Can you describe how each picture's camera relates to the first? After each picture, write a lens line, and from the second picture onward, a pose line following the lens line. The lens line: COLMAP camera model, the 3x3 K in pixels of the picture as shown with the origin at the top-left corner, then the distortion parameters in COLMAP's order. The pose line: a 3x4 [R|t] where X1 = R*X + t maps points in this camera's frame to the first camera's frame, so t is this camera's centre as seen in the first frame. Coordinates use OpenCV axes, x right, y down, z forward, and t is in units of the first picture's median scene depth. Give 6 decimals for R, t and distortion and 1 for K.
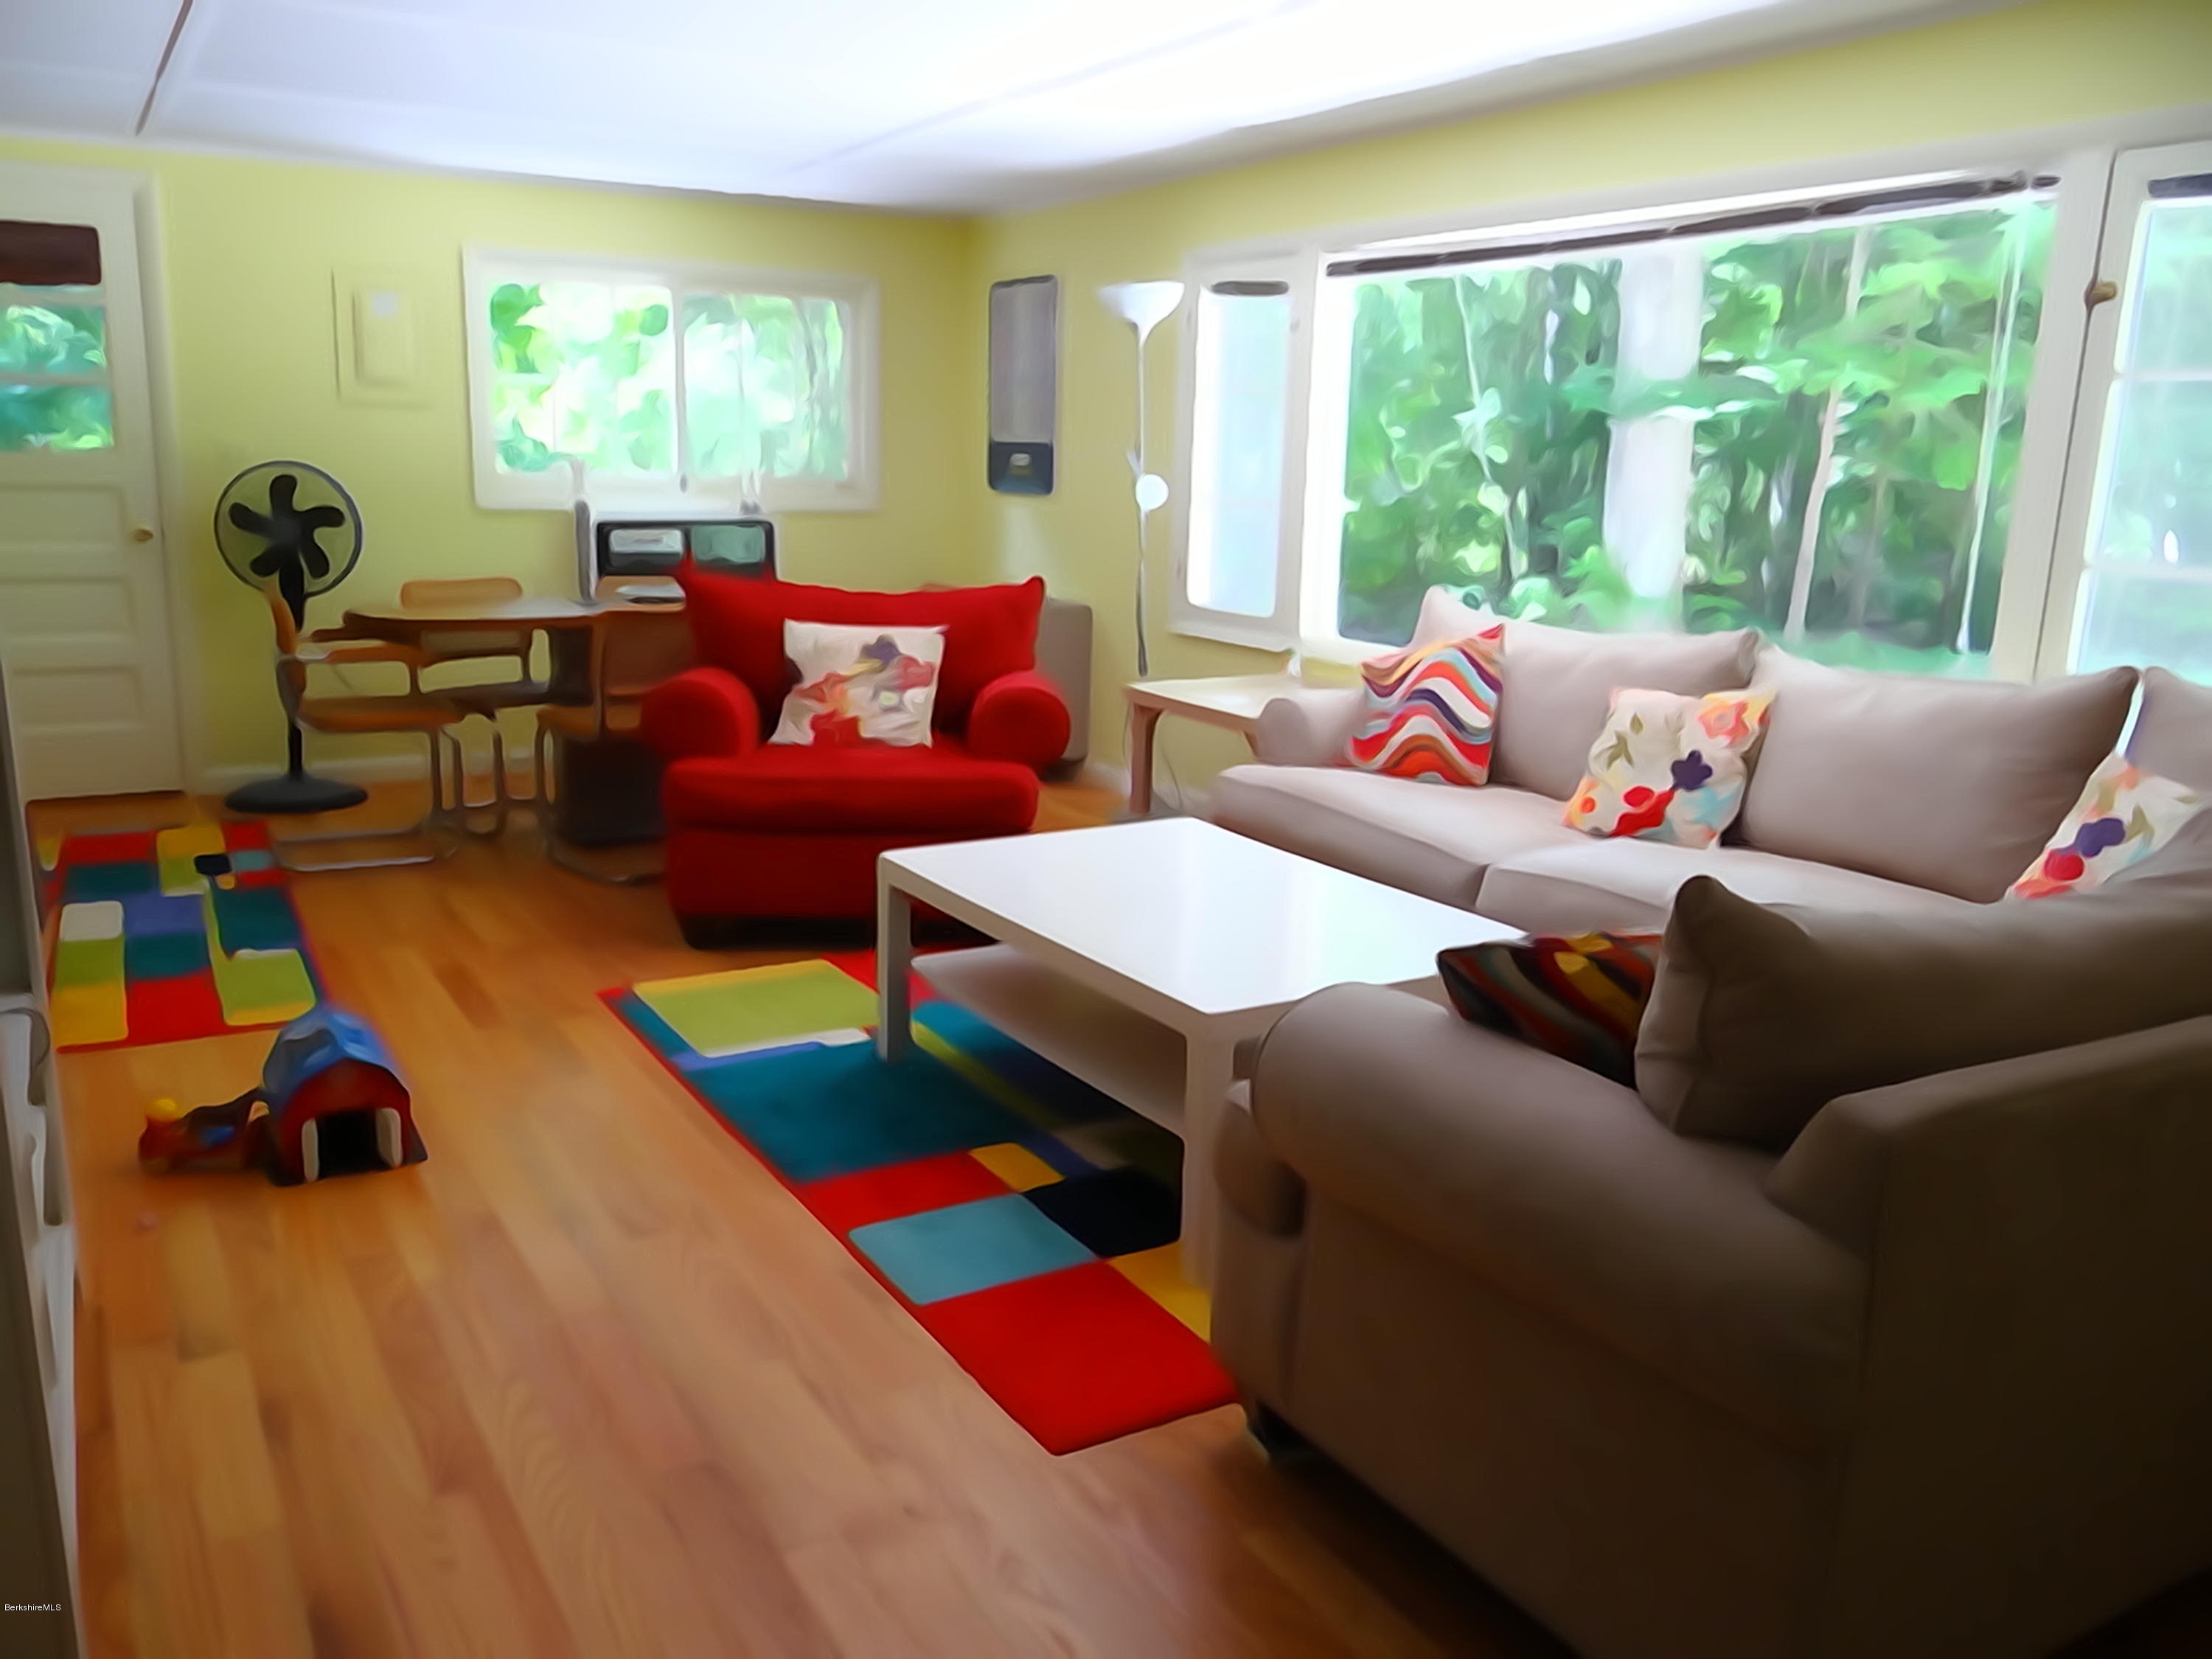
lens RADIAL K [[1744.4, 0, 1104.5], [0, 1744.4, 824.0], [0, 0, 1]] dist [0.003839, 0.002107]
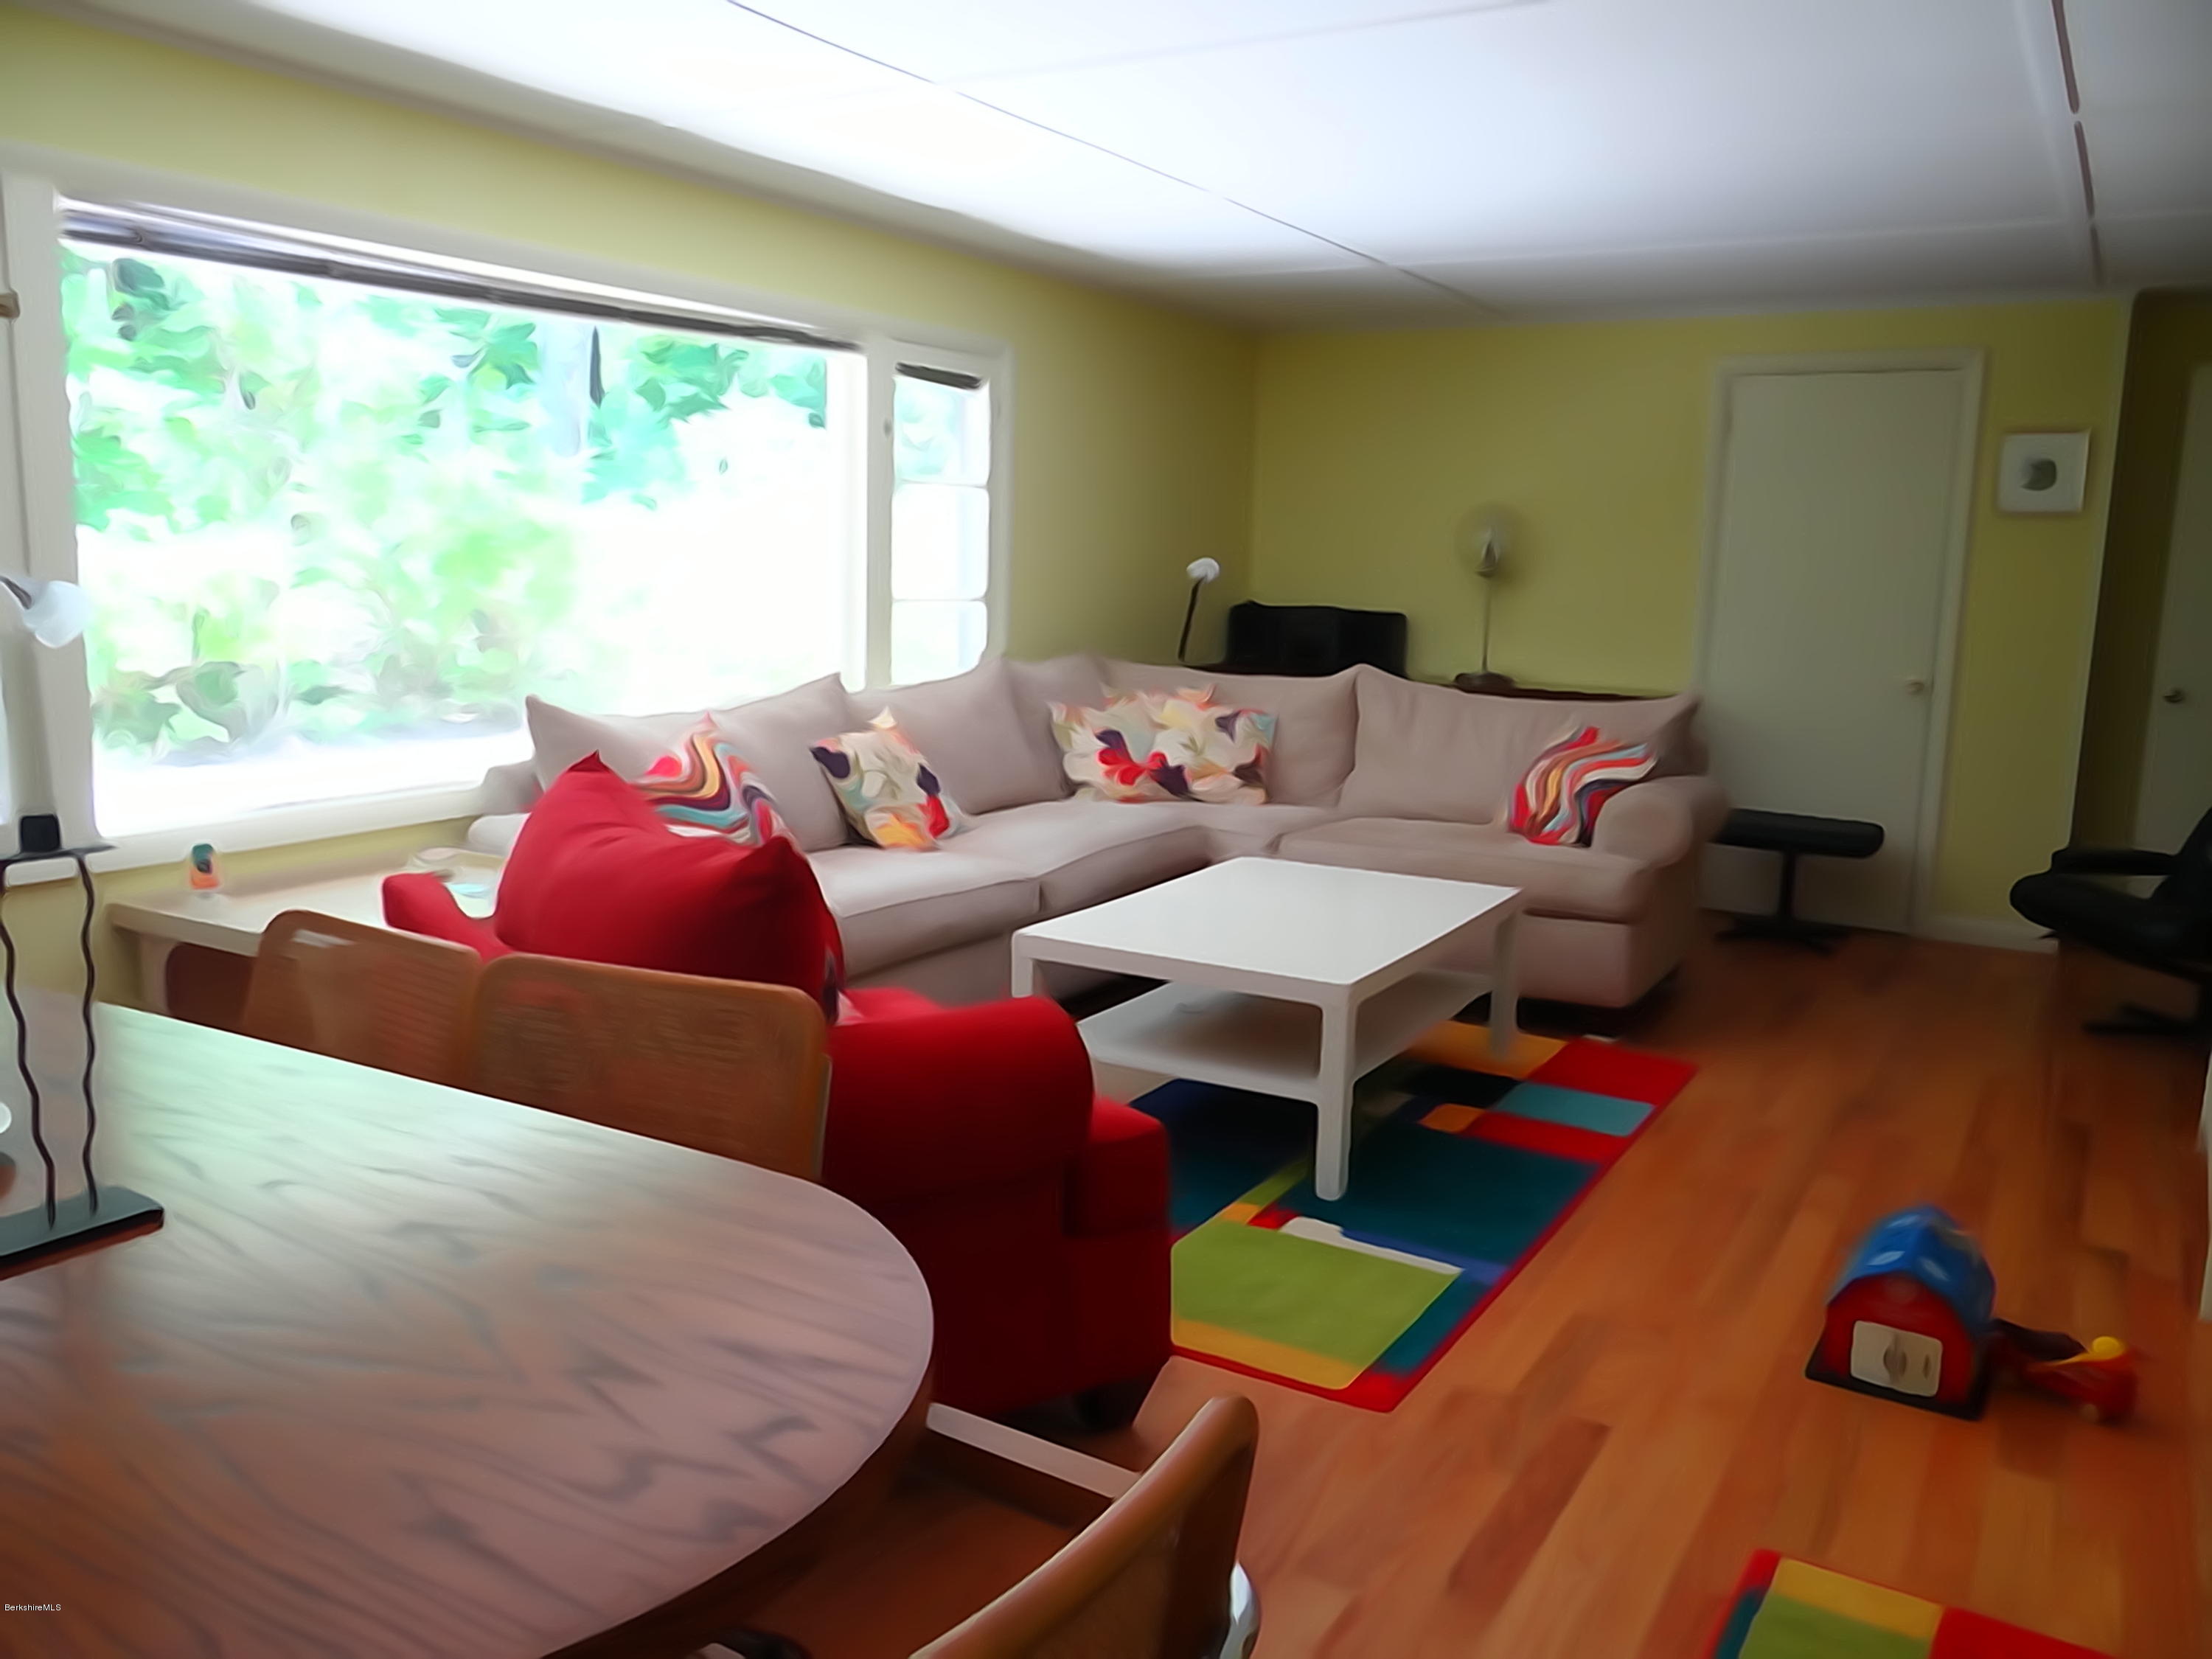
lens RADIAL K [[1744.4, 0, 1105.2], [0, 1744.4, 833.7], [0, 0, 1]] dist [0.003839, 0.002107]
pose [[-0.480830, -0.169127, 0.860348, -0.871448], [0.166688, 0.945695, 0.279063, -0.346383], [-0.860824, 0.277591, -0.426527, 1.514229]]
